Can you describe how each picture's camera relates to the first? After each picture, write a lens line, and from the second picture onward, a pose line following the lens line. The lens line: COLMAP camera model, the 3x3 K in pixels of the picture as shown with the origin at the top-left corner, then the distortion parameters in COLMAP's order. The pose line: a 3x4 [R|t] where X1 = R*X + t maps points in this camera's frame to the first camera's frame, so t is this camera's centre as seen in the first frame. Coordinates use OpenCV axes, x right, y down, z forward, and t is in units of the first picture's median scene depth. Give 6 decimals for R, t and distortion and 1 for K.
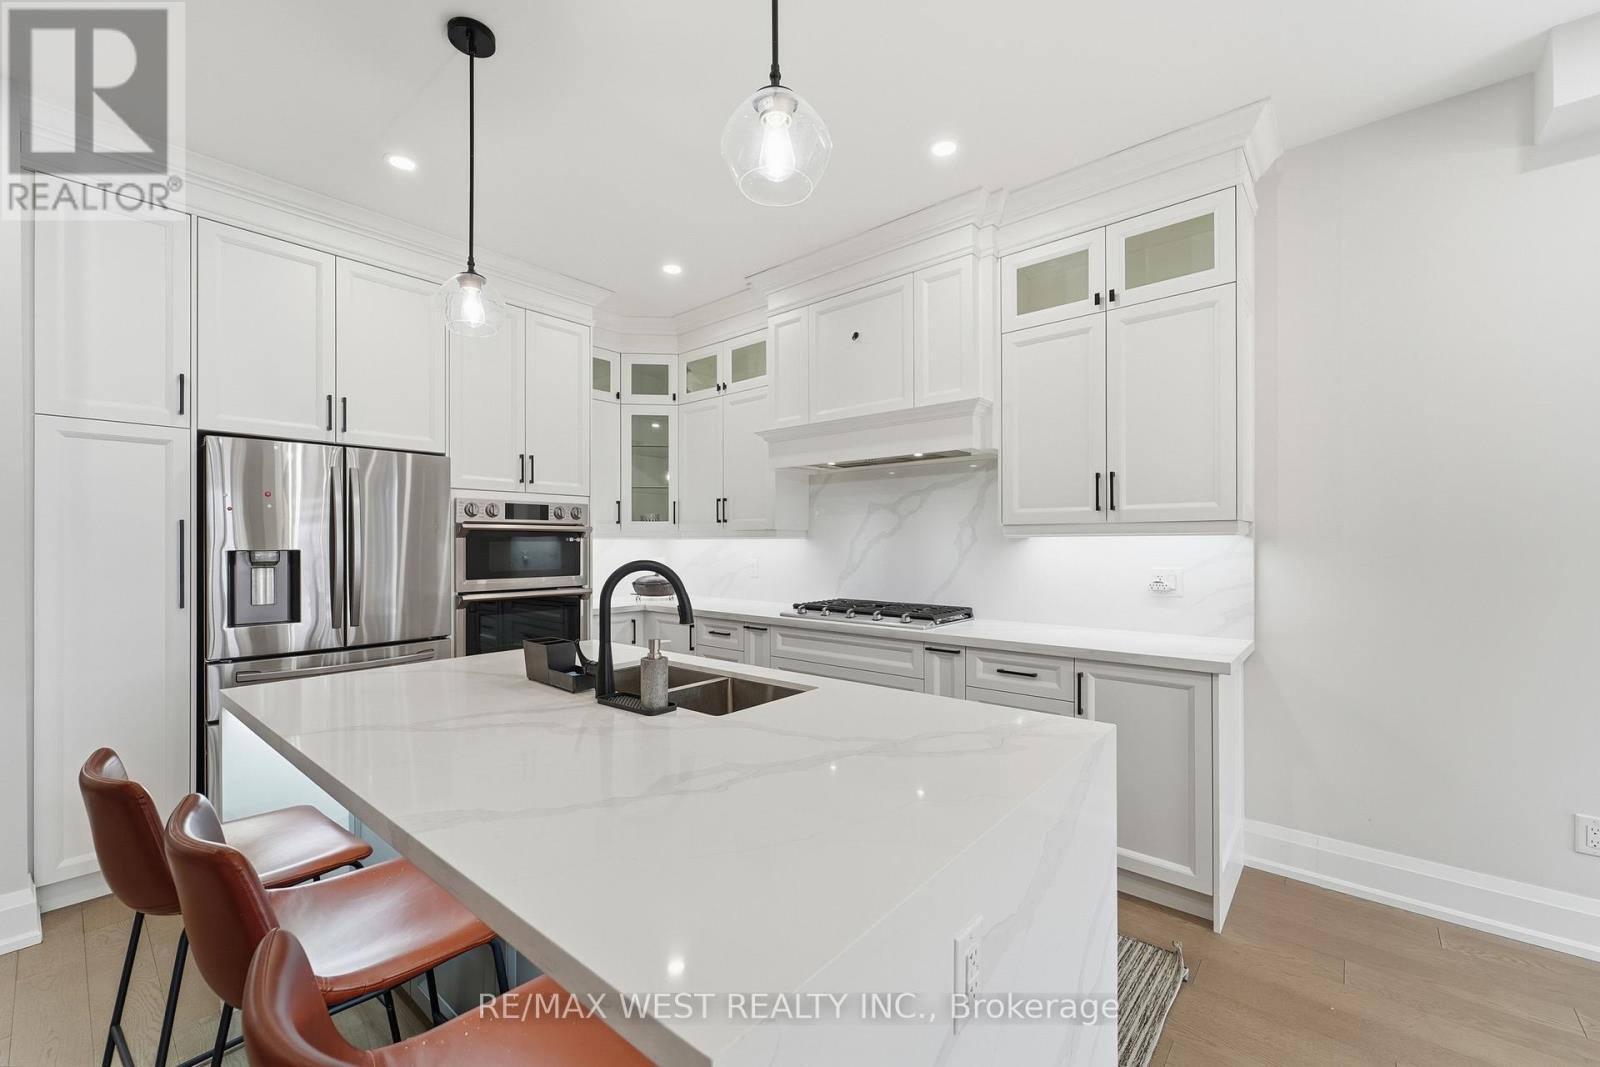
lens RADIAL K [[643.9, 0, 807.5], [0, 643.9, 539.1], [0, 0, 1]] dist [-0.001429, 0.000058]
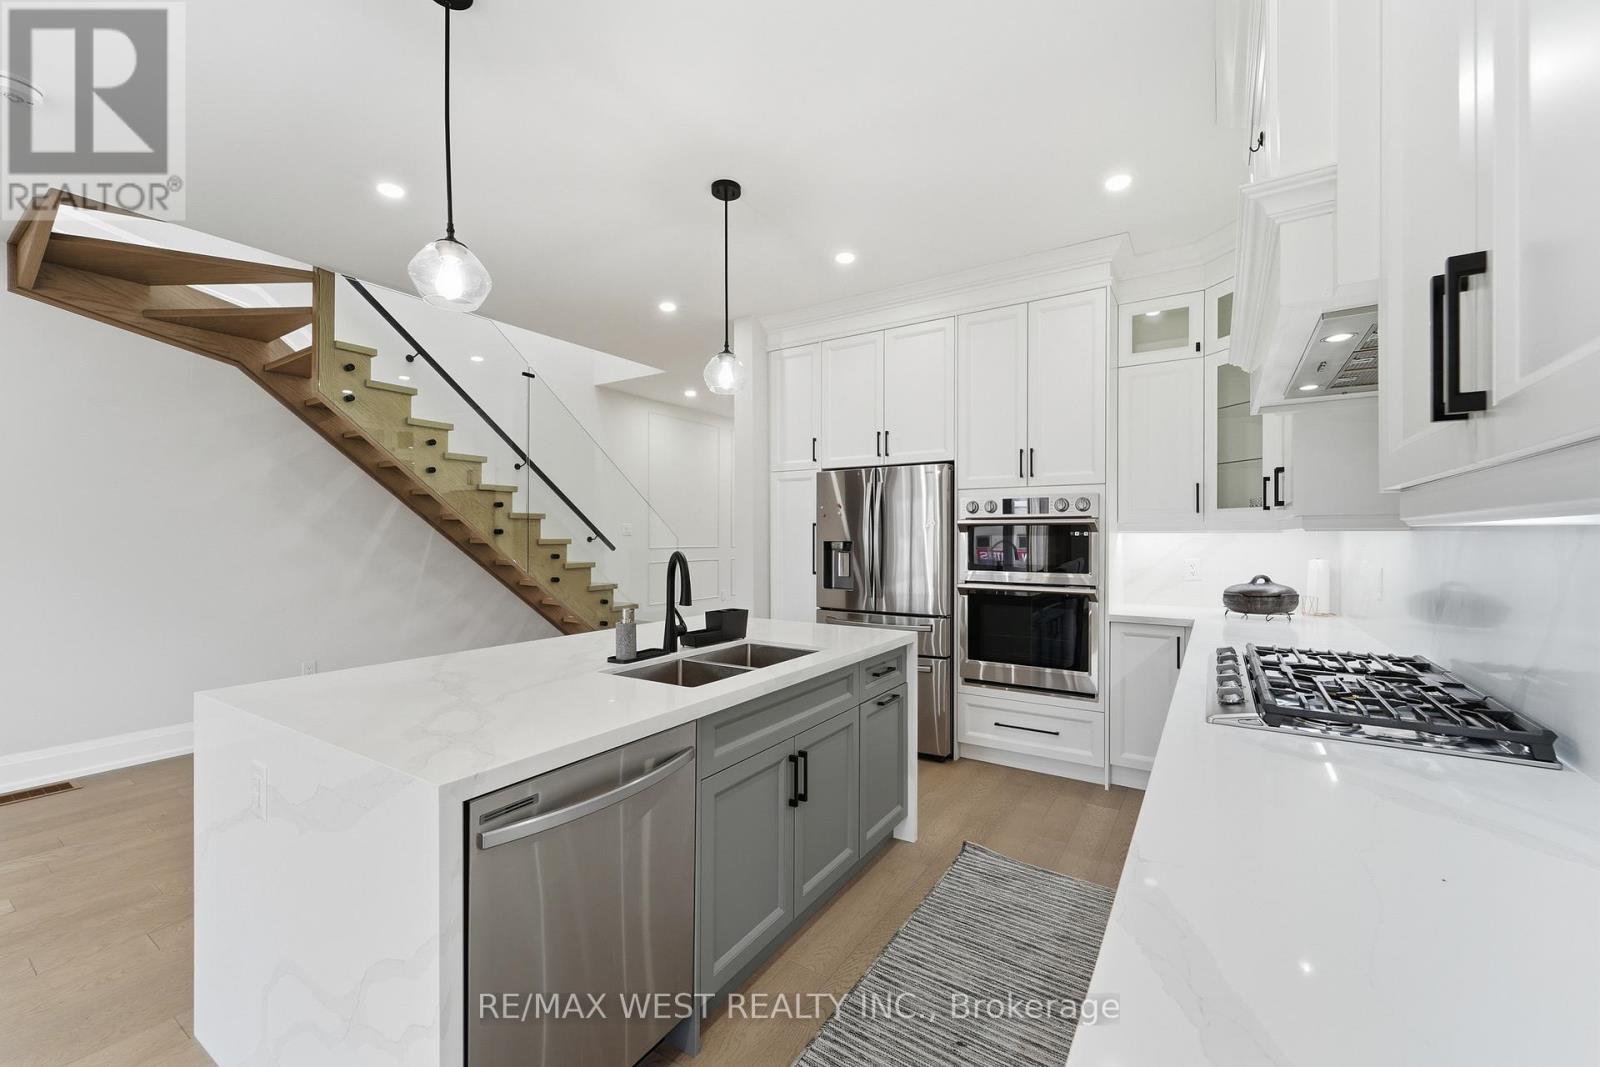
lens RADIAL K [[643.9, 0, 798.6], [0, 643.9, 534.4], [0, 0, 1]] dist [-0.001429, 0.000058]
pose [[0.115597, -0.001097, -0.993296, 0.527215], [0.003363, 0.999994, -0.000713, 0.001155], [0.993291, -0.003259, 0.115600, 0.549416]]
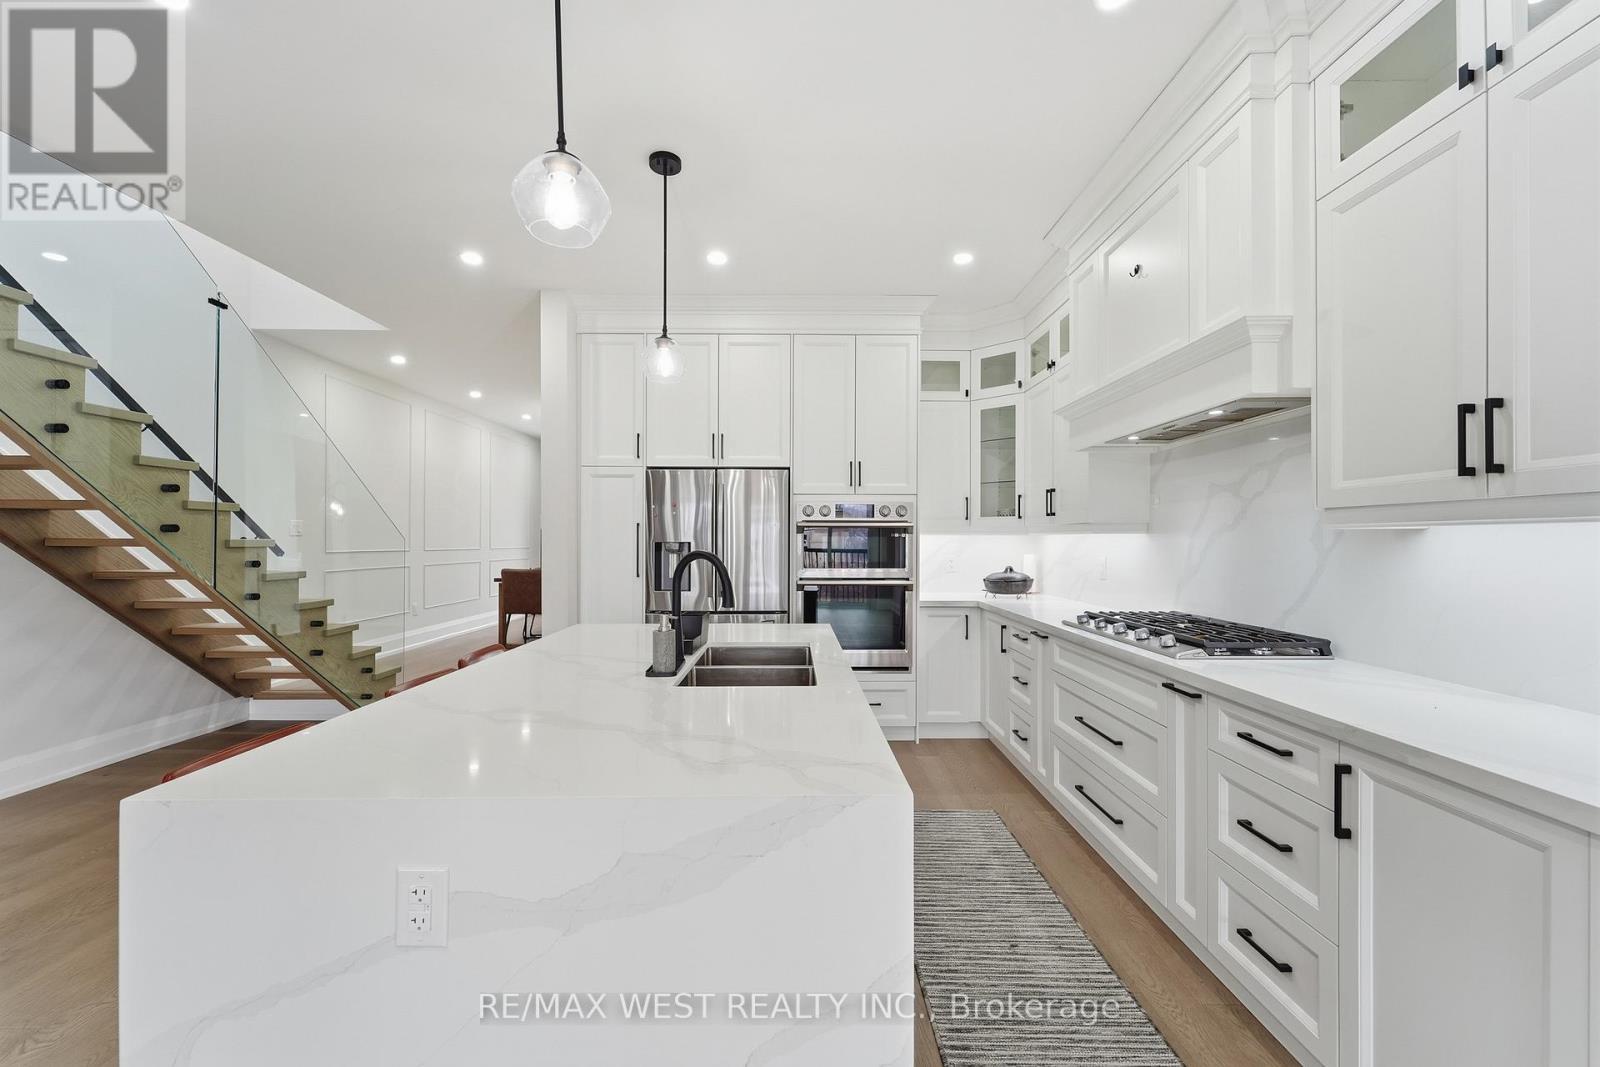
lens RADIAL K [[643.9, 0, 804.8], [0, 643.9, 534.7], [0, 0, 1]] dist [-0.001429, 0.000058]
pose [[0.647904, -0.003068, -0.761716, 0.392124], [-0.000225, 0.999991, -0.004219, 0.004936], [0.761722, 0.002905, 0.647898, 0.191646]]
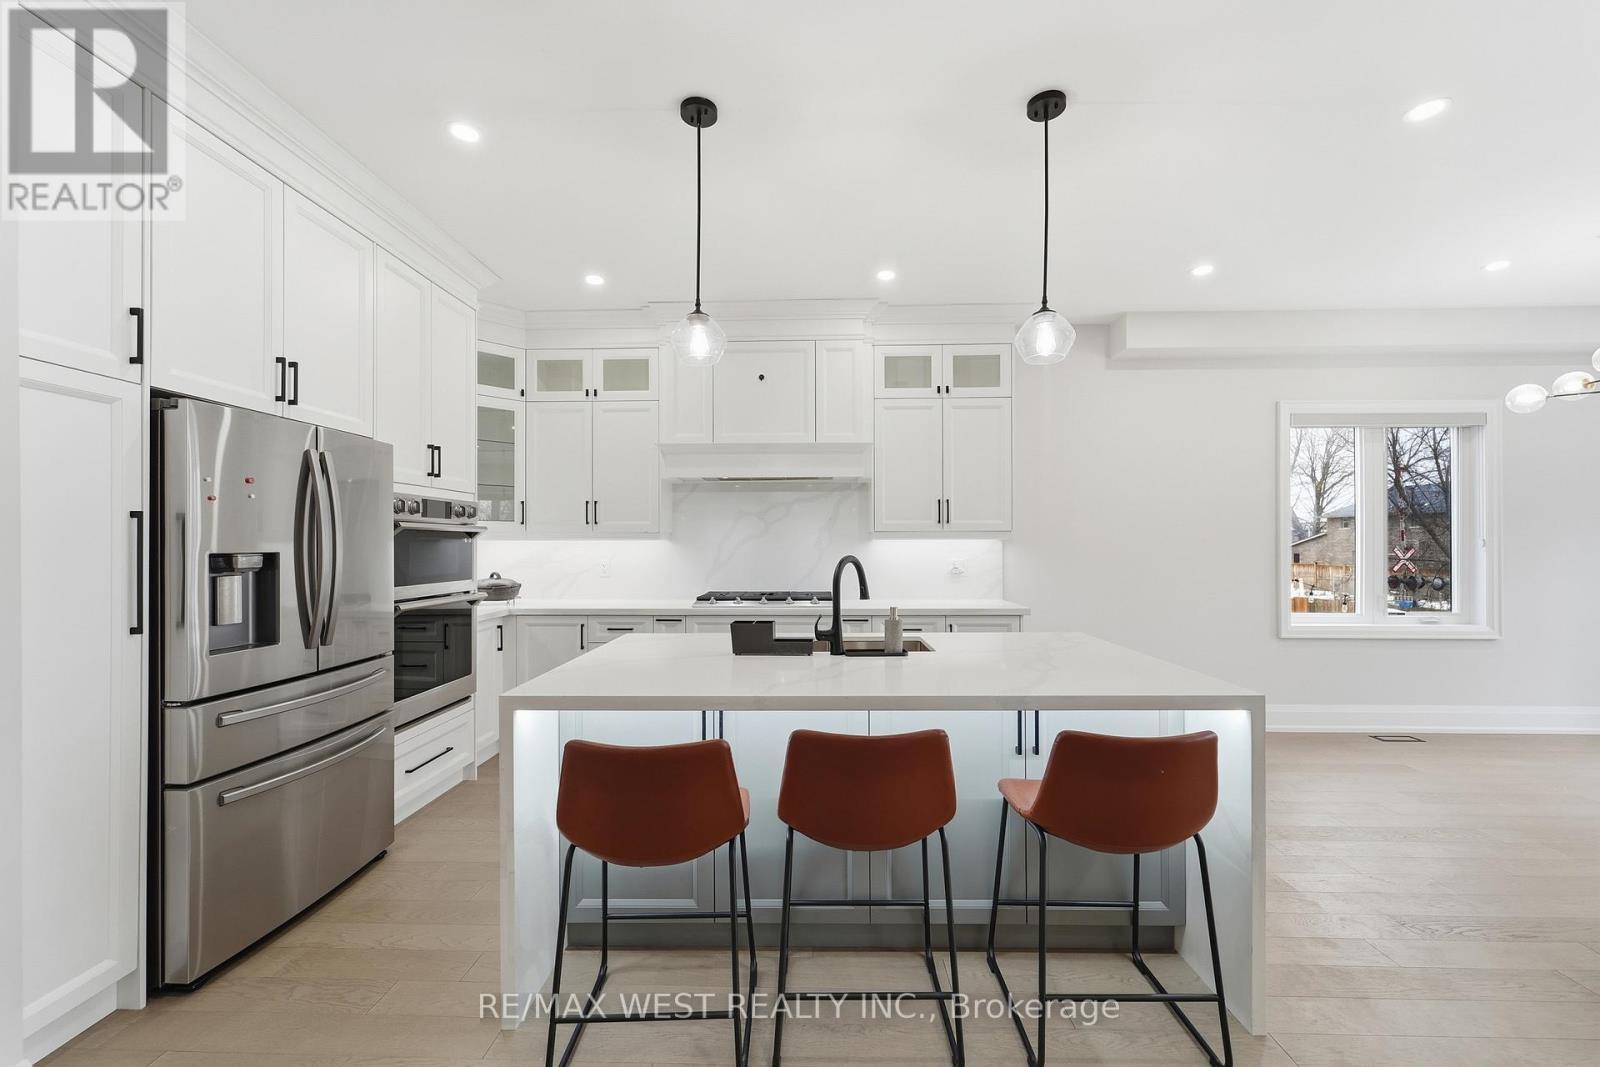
lens RADIAL K [[643.9, 0, 812.5], [0, 643.9, 546.2], [0, 0, 1]] dist [-0.001429, 0.000058]
pose [[0.775982, -0.002118, 0.630751, -0.616139], [-0.002069, 0.999980, 0.005903, 0.002472], [-0.630751, -0.005886, 0.775963, -0.027233]]
